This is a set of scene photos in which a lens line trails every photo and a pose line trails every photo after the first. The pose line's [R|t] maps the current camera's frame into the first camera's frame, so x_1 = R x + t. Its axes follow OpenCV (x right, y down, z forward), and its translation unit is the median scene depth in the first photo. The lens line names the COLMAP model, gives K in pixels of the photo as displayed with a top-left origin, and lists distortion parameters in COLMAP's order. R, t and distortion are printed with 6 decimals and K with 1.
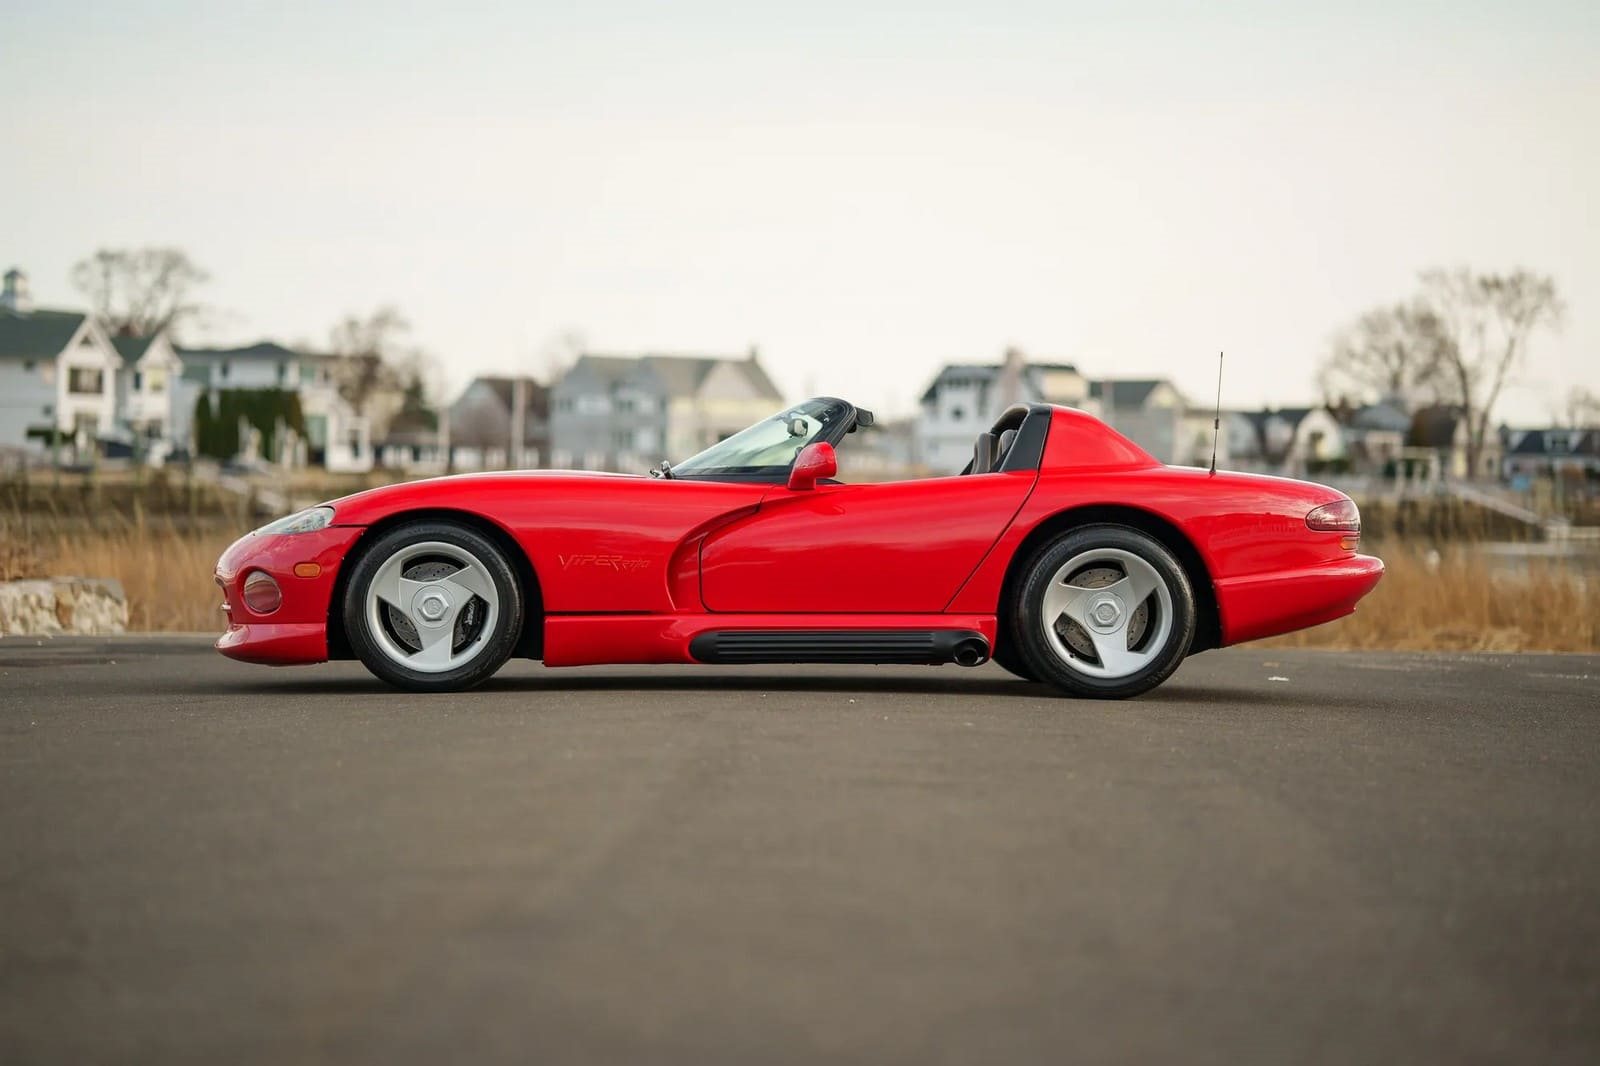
lens RADIAL K [[3983.5, 0, 796.6], [0, 3983.5, 530.2], [0, 0, 1]] dist [0.819358, 0.000000]
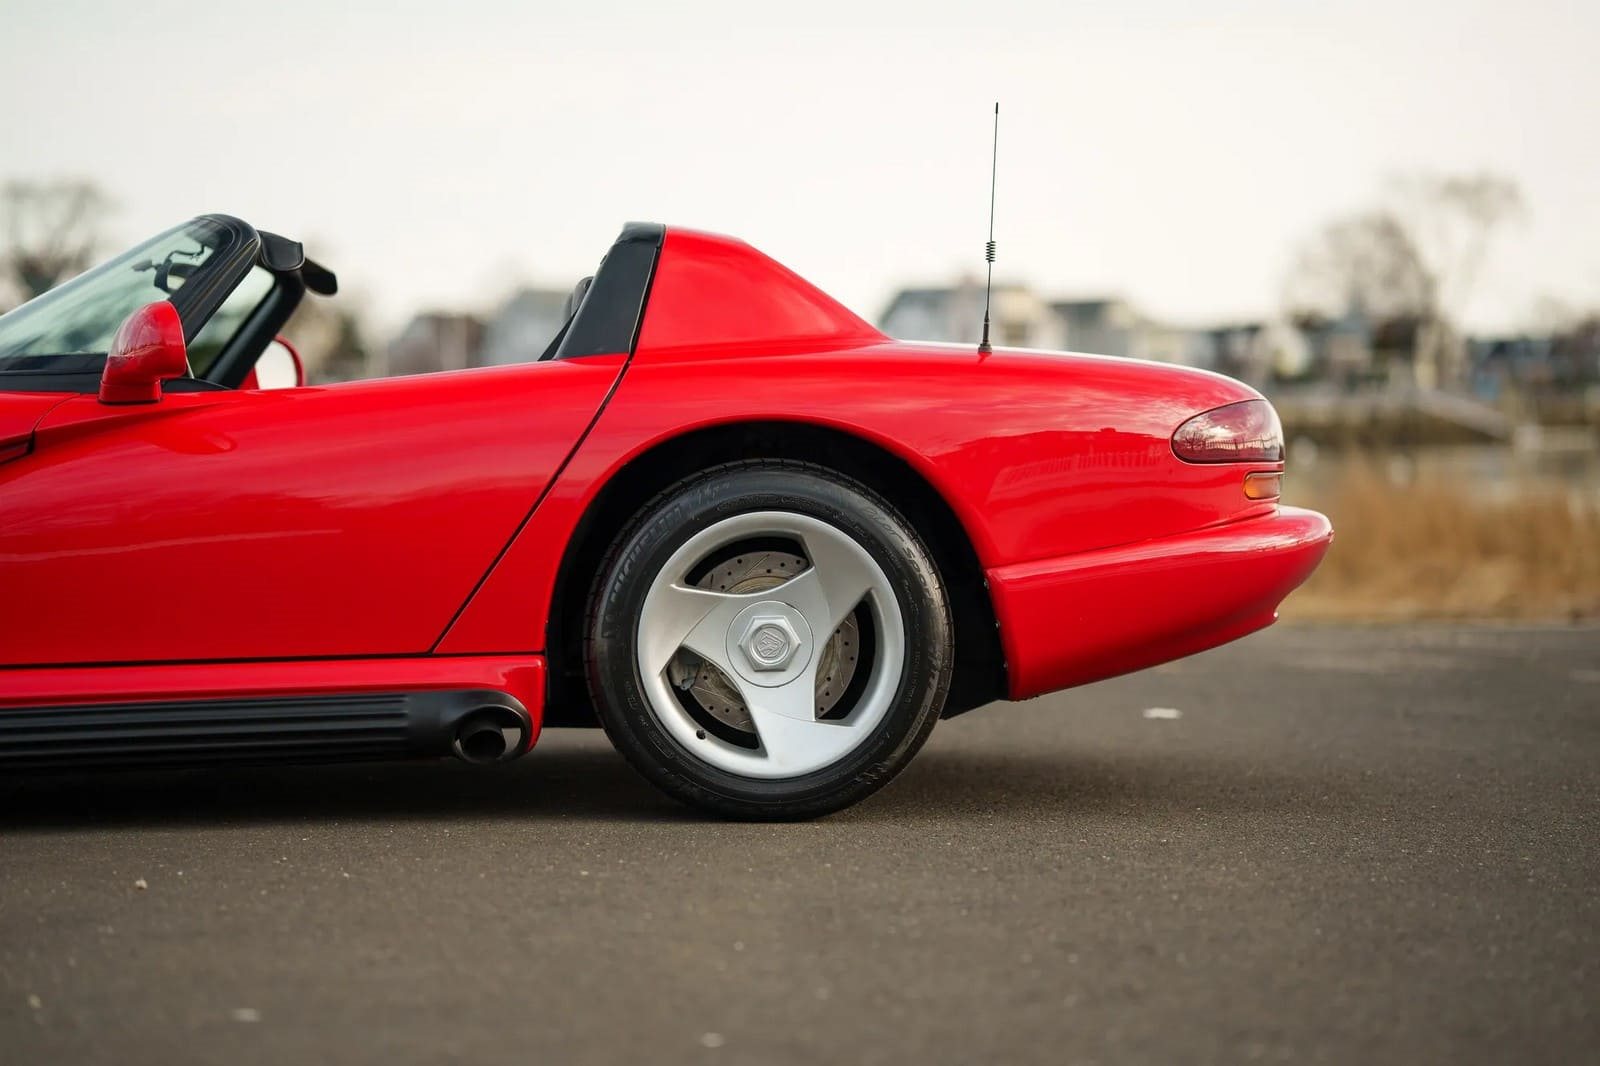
lens RADIAL K [[3983.5, 0, 805.5], [0, 3983.5, 530.0], [0, 0, 1]] dist [0.819358, 0.000000]
pose [[0.999617, -0.025980, 0.009563, 0.077151], [0.025803, 0.999501, 0.018202, -0.001809], [-0.010031, -0.017948, 0.999789, 0.514991]]
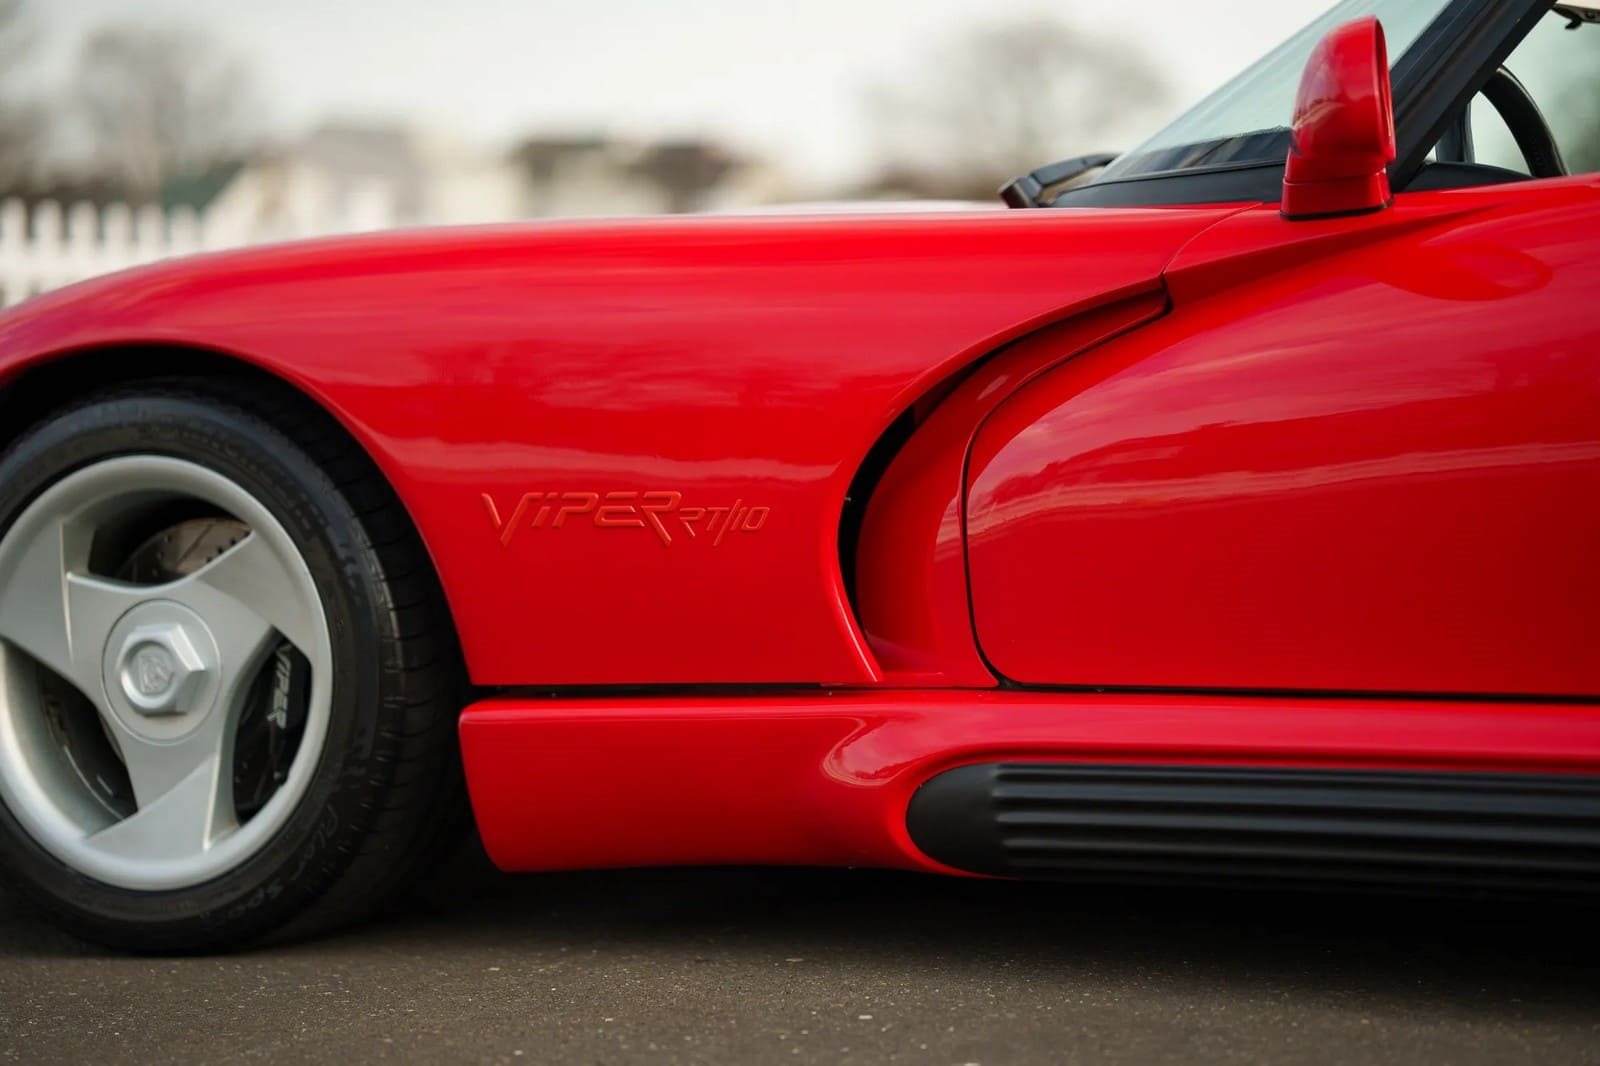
lens RADIAL K [[3983.5, 0, 807.4], [0, 3983.5, 535.2], [0, 0, 1]] dist [0.819358, 0.000000]
pose [[0.866104, -0.014438, -0.499656, 0.103964], [0.040328, 0.998343, 0.041057, -0.001601], [0.498235, -0.055710, 0.865250, 0.756165]]
